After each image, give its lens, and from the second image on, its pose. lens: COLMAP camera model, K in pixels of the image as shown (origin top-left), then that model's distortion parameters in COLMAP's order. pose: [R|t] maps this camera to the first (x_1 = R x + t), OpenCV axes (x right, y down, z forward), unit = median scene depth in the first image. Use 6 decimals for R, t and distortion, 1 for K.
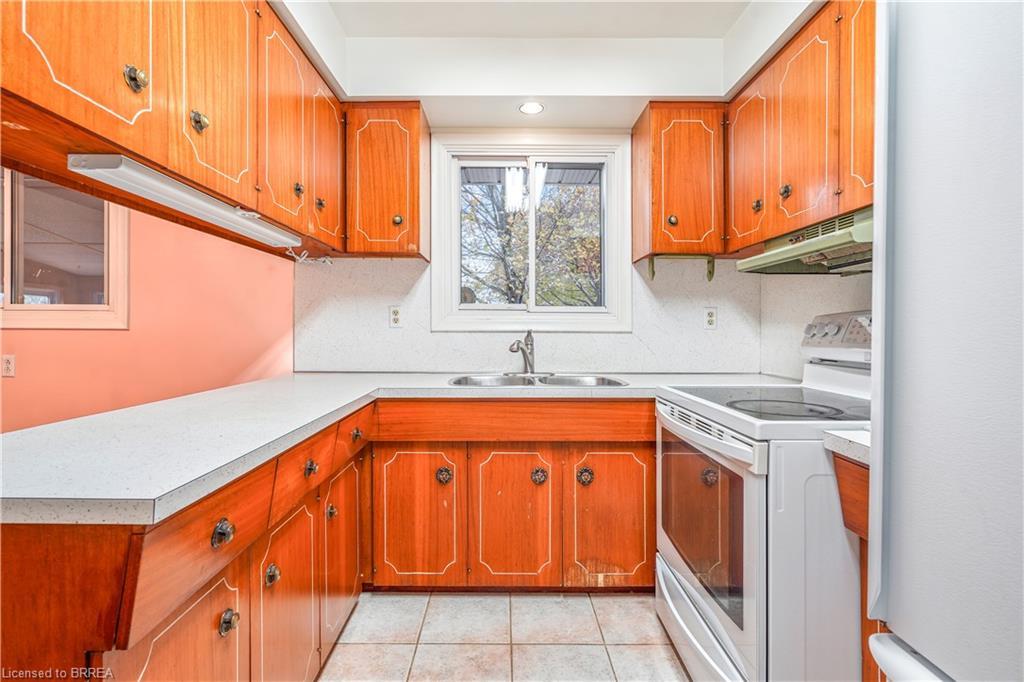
lens RADIAL K [[498.7, 0, 504.0], [0, 498.7, 336.5], [0, 0, 1]] dist [-0.001275, -0.000190]
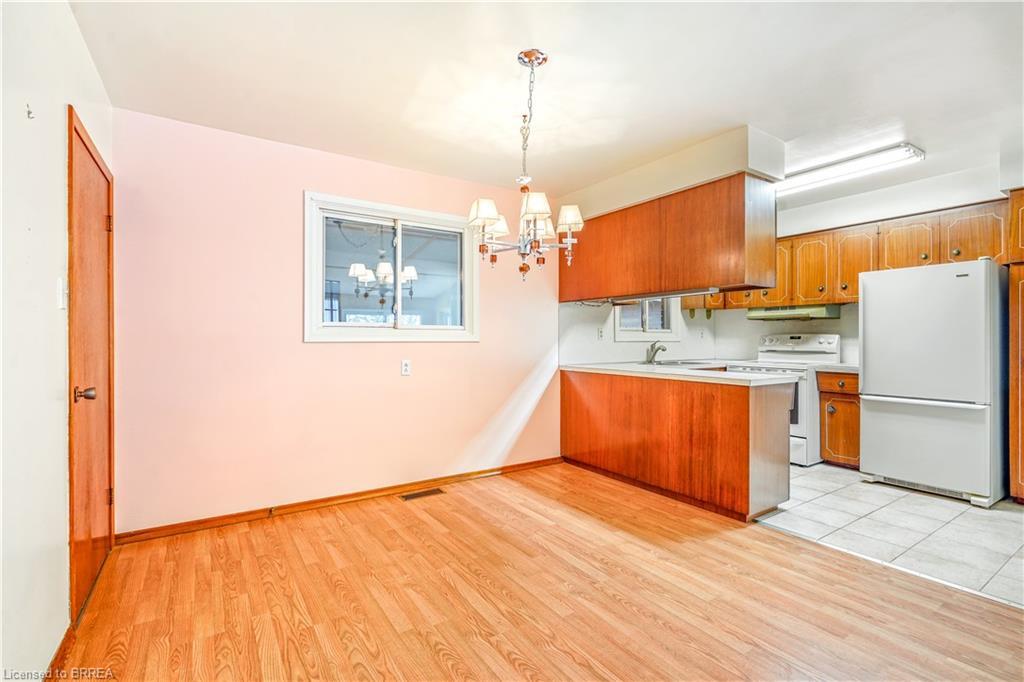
lens RADIAL K [[493.9, 0, 531.2], [0, 493.9, 341.5], [0, 0, 1]] dist [-0.003277, 0.000105]
pose [[0.818433, -0.007470, 0.574553, -1.918457], [0.011321, 0.999931, -0.003126, -0.011507], [-0.574490, 0.009063, 0.818461, -0.498450]]
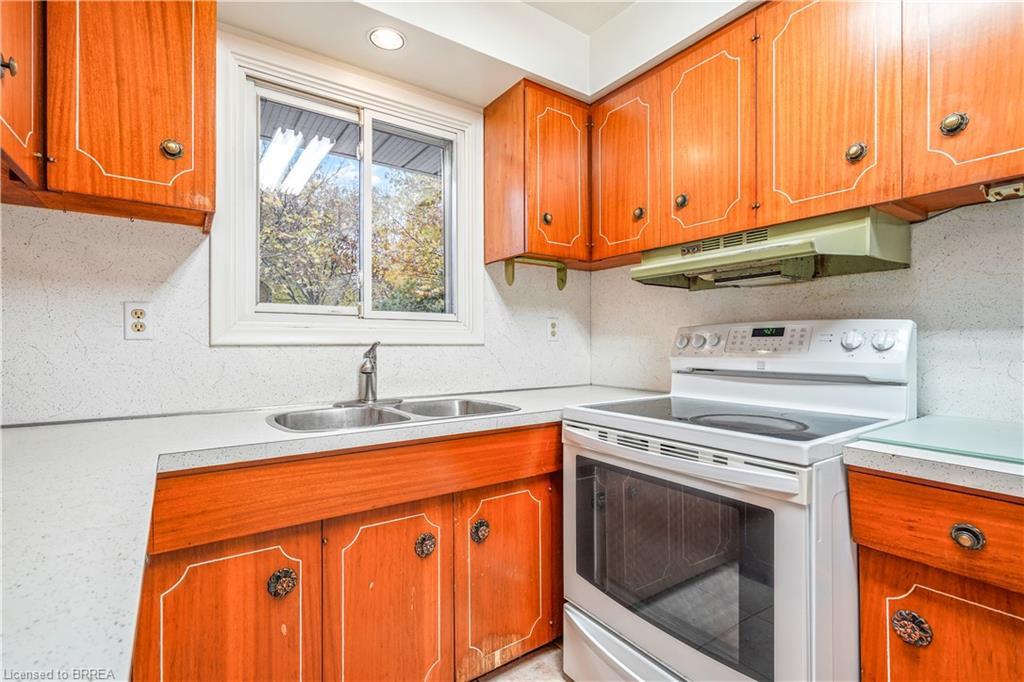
lens RADIAL K [[493.9, 0, 531.2], [0, 493.9, 341.5], [0, 0, 1]] dist [-0.003277, 0.000105]
pose [[0.813646, -0.003231, 0.581352, -0.215257], [0.013144, 0.999831, -0.012839, -0.002410], [-0.581212, 0.018088, 0.813551, 0.325349]]
